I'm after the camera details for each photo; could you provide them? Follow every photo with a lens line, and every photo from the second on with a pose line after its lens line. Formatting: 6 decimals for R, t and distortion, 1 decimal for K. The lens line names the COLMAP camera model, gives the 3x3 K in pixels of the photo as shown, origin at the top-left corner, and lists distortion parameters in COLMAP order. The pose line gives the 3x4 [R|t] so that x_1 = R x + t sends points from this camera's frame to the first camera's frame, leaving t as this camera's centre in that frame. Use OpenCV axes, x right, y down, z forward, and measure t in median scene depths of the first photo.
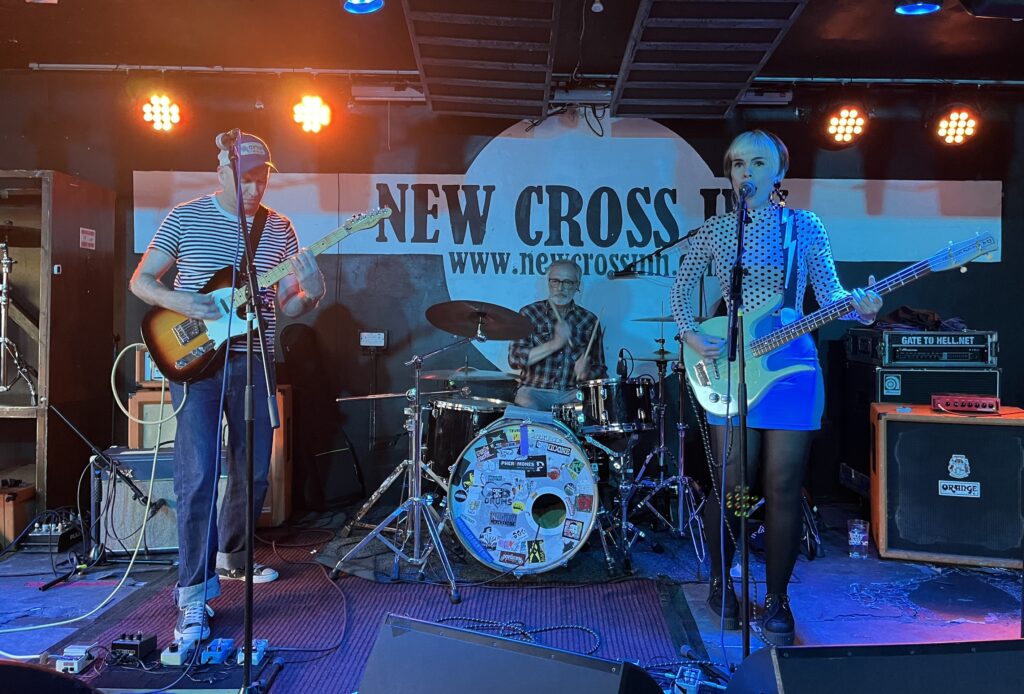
lens RADIAL K [[810.3, 0, 522.5], [0, 810.3, 312.2], [0, 0, 1]] dist [0.074085, -0.092025]
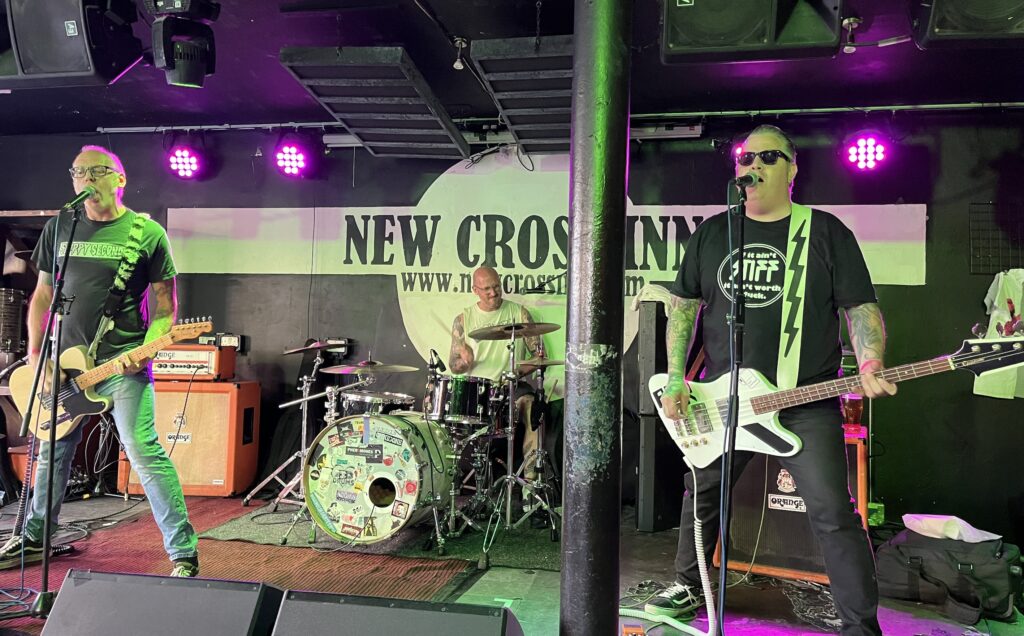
lens RADIAL K [[770.4, 0, 507.6], [0, 770.4, 294.3], [0, 0, 1]] dist [0.078444, -0.104567]
pose [[0.970799, 0.010368, -0.239671, 0.323521], [-0.021831, 0.998738, -0.045224, 0.003729], [0.238900, 0.049135, 0.969800, -0.037398]]
